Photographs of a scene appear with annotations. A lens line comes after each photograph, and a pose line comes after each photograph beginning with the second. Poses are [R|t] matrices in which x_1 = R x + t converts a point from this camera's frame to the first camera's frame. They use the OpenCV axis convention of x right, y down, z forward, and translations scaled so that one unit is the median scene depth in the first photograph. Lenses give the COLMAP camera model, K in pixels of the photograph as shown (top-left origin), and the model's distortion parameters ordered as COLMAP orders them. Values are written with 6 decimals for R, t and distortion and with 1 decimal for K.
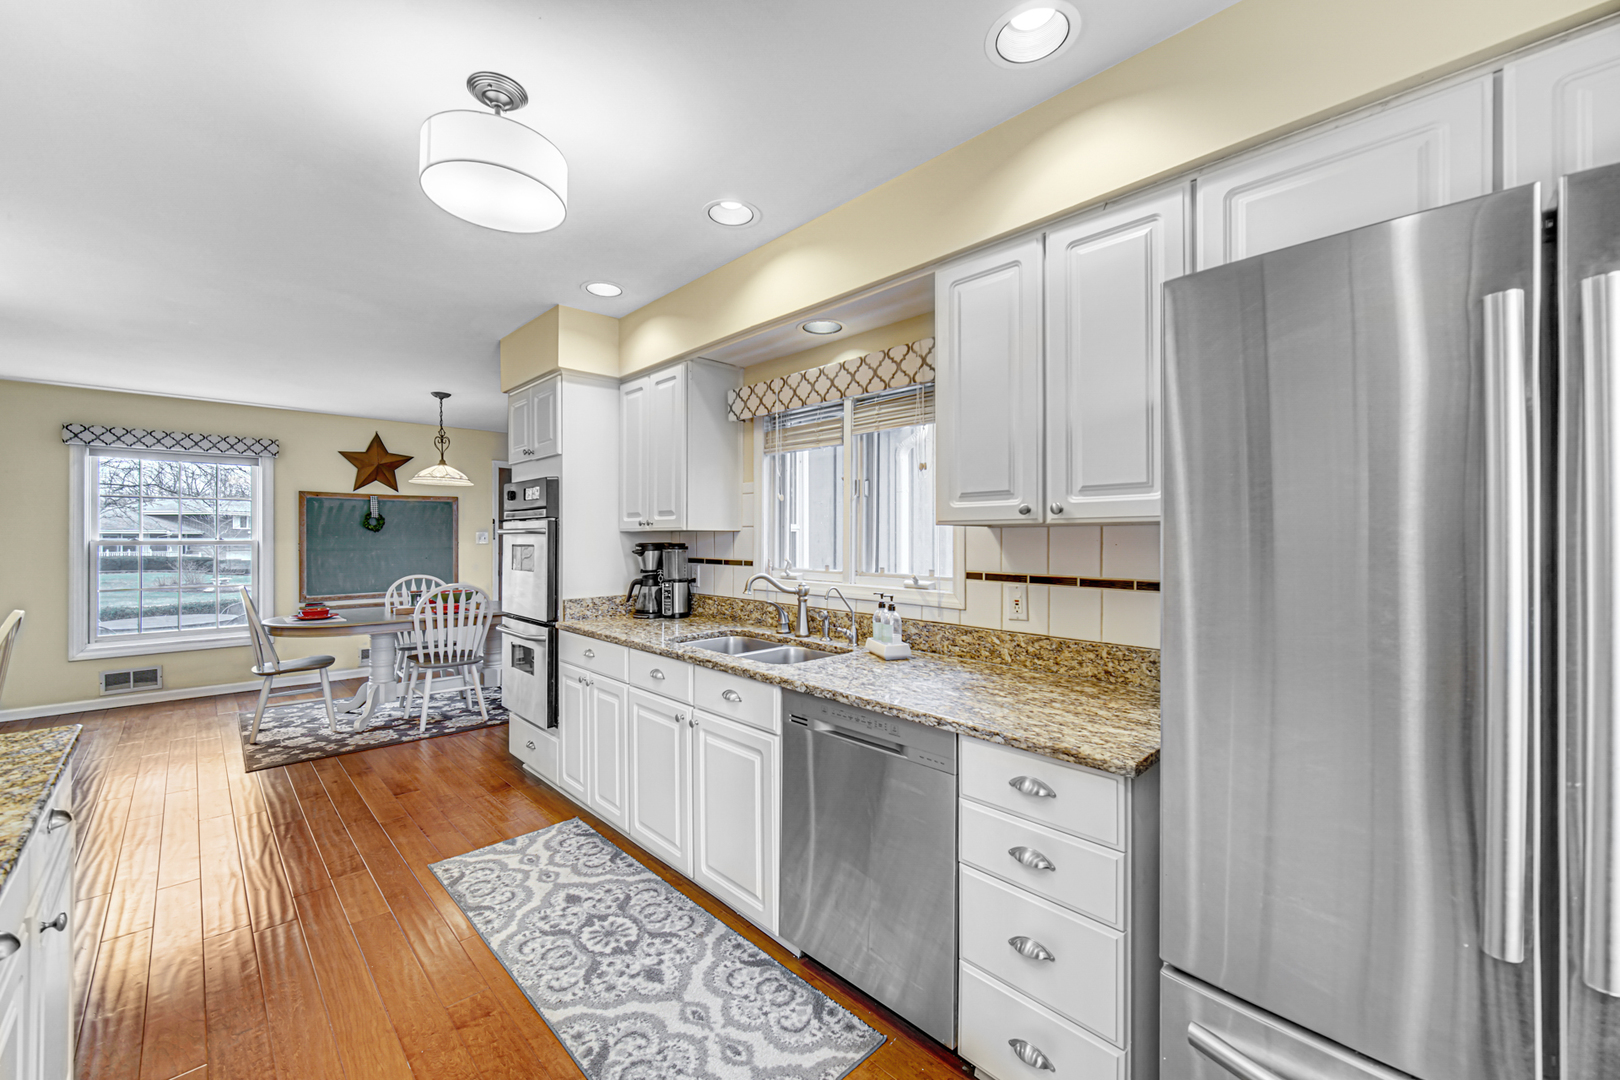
lens RADIAL K [[638.1, 0, 806.5], [0, 638.1, 538.8], [0, 0, 1]] dist [0.002163, 0.000180]
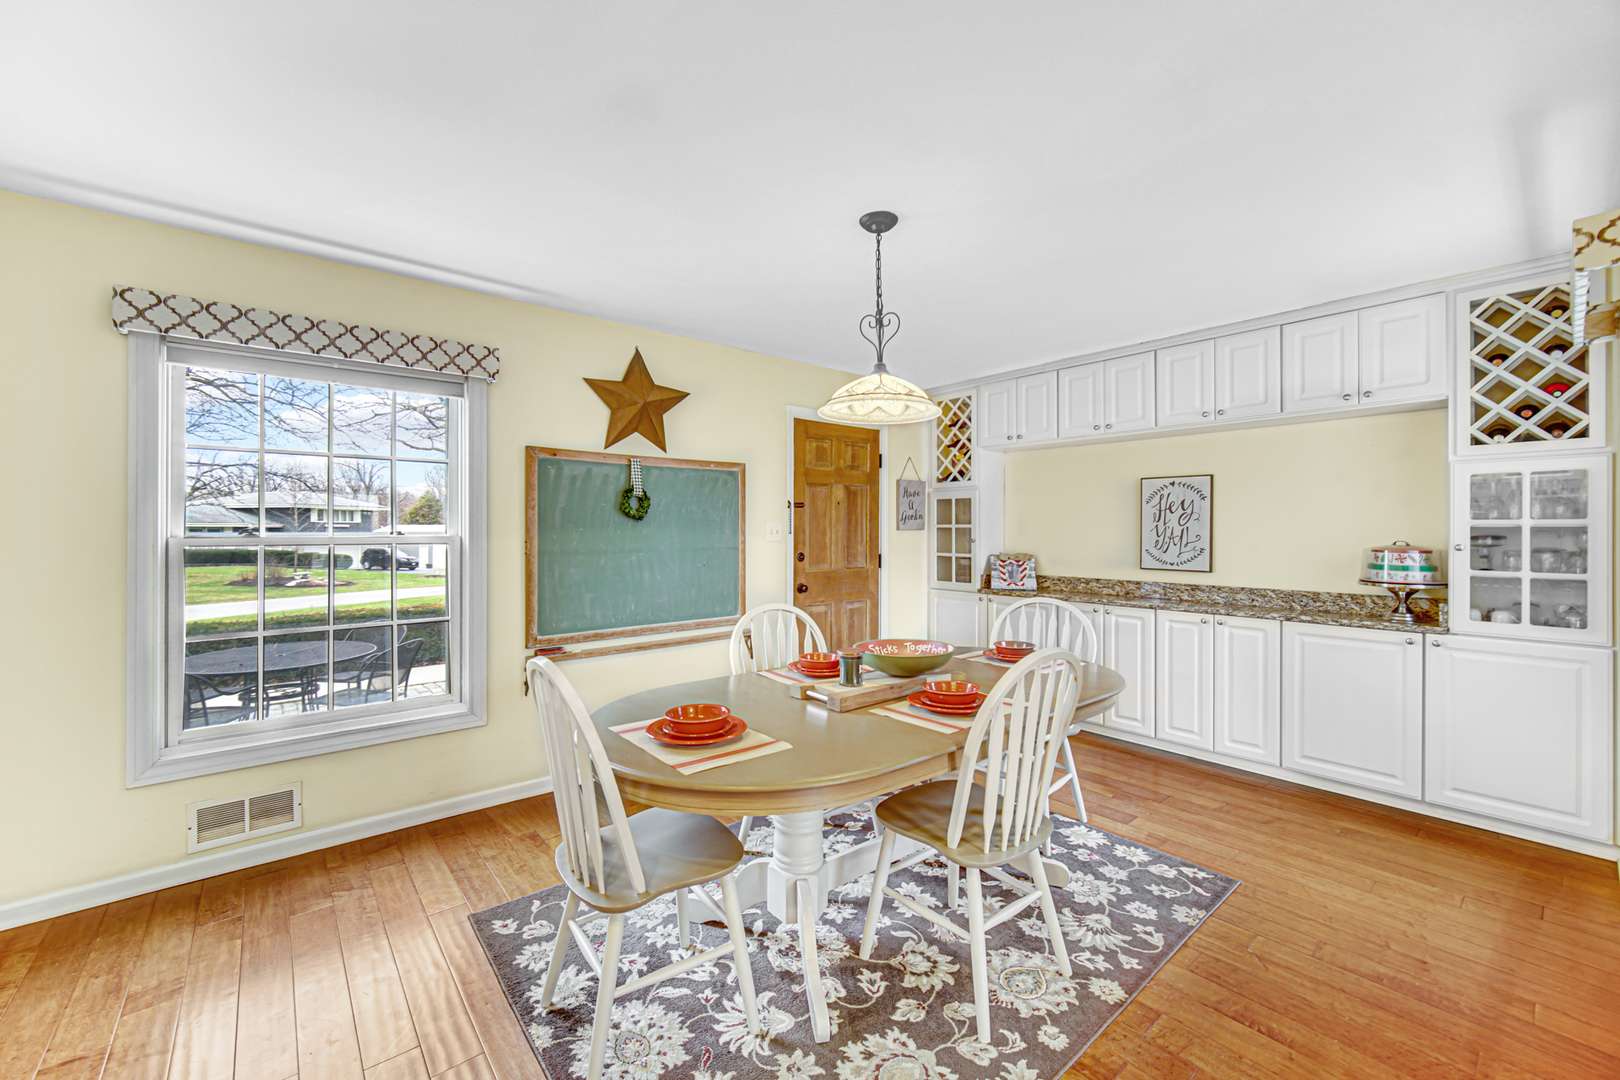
lens RADIAL K [[638.1, 0, 812.7], [0, 638.1, 533.5], [0, 0, 1]] dist [0.002163, 0.000180]
pose [[0.998298, 0.001285, -0.058310, -0.491327], [-0.001210, 0.999998, 0.001326, -0.000355], [0.058312, -0.001253, 0.998298, 0.443084]]
